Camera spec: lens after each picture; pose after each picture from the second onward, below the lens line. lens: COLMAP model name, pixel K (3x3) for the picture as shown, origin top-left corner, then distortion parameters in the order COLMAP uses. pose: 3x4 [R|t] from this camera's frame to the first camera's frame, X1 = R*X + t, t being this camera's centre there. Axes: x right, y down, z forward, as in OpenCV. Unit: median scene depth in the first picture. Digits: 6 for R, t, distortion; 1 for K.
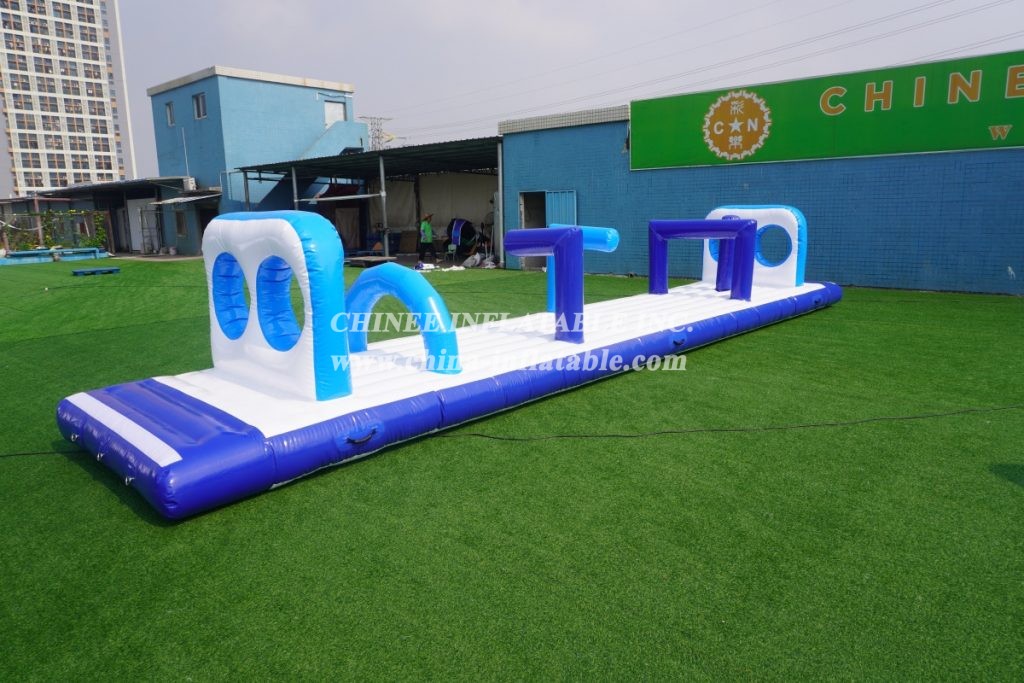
lens RADIAL K [[696.5, 0, 507.5], [0, 696.5, 343.2], [0, 0, 1]] dist [-0.041580, 0.035579]
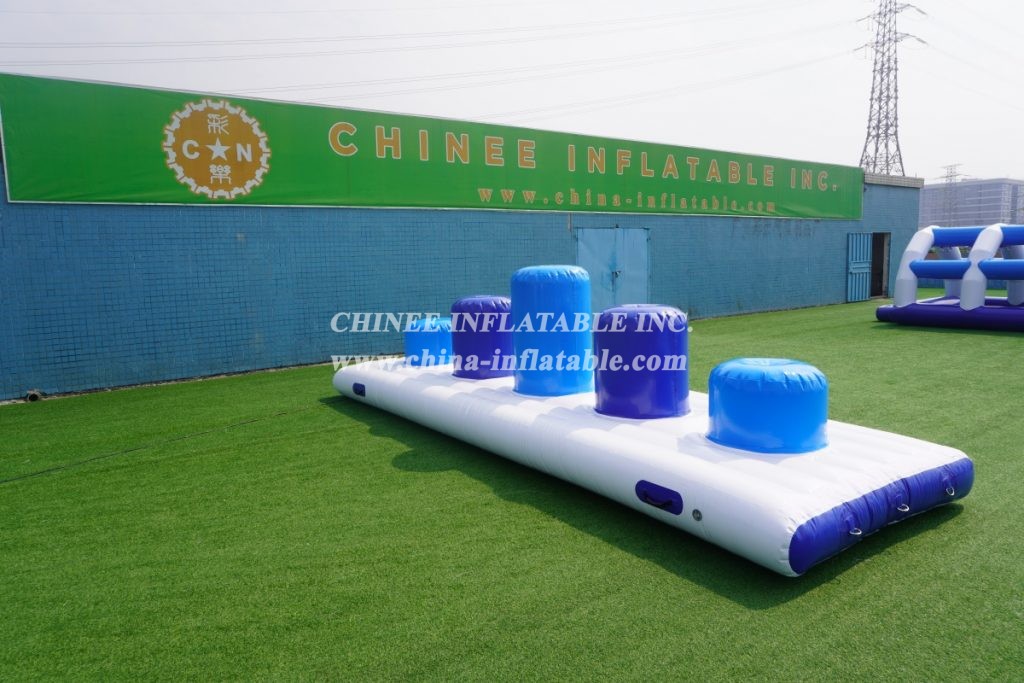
lens RADIAL K [[696.5, 0, 514.2], [0, 696.5, 337.7], [0, 0, 1]] dist [-0.041580, 0.035579]
pose [[0.232311, -0.102543, 0.967221, -0.221427], [0.200924, 0.978037, 0.055431, -0.087571], [-0.951662, 0.181461, 0.247812, 0.458757]]
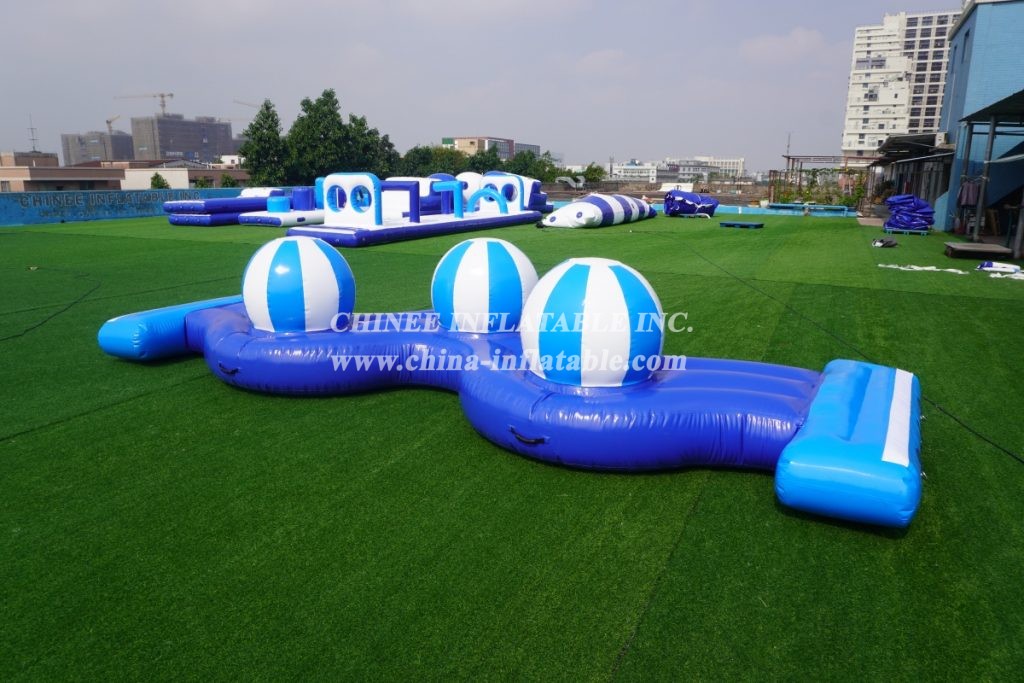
lens RADIAL K [[696.5, 0, 514.6], [0, 696.5, 340.6], [0, 0, 1]] dist [-0.041580, 0.035579]
pose [[0.283343, 0.249944, -0.925875, 0.407751], [-0.196374, 0.960105, 0.199089, -0.091681], [0.938698, 0.125408, 0.321121, 0.409574]]
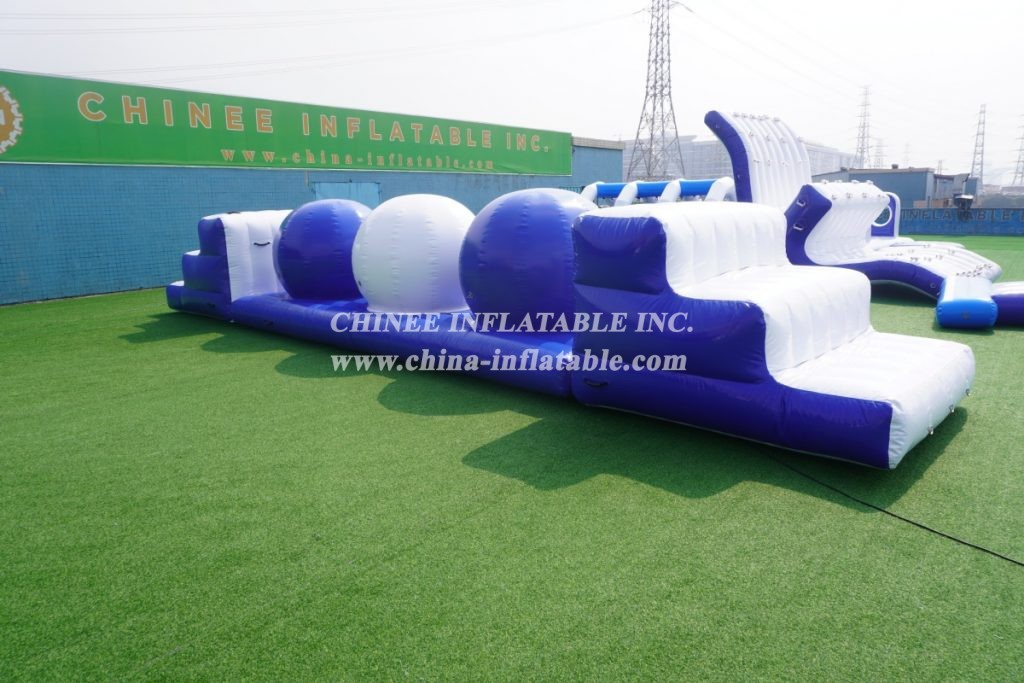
lens RADIAL K [[696.5, 0, 509.9], [0, 696.5, 336.1], [0, 0, 1]] dist [-0.041580, 0.035579]
pose [[-0.028378, -0.172086, 0.984673, -0.409036], [0.208934, 0.962290, 0.174196, -0.058293], [-0.977518, 0.210675, 0.008646, 0.339986]]
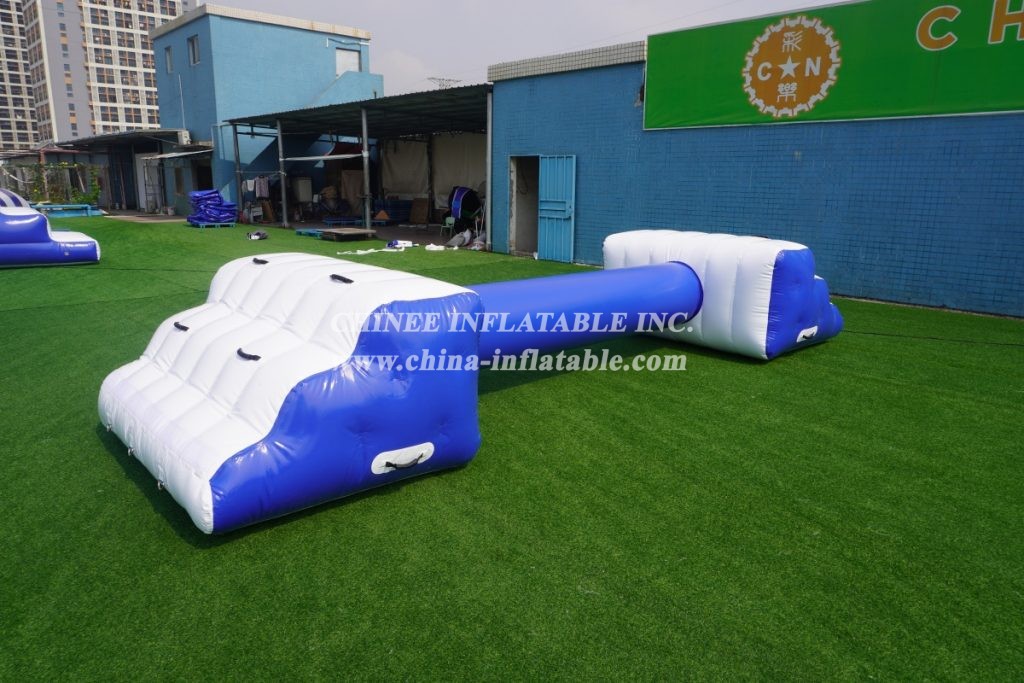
lens RADIAL K [[696.5, 0, 505.8], [0, 696.5, 342.3], [0, 0, 1]] dist [-0.041580, 0.035579]
pose [[0.993965, 0.055824, -0.094431, 0.098855], [-0.051620, 0.997588, 0.046399, -0.042370], [0.096793, -0.041244, 0.994450, 0.206522]]
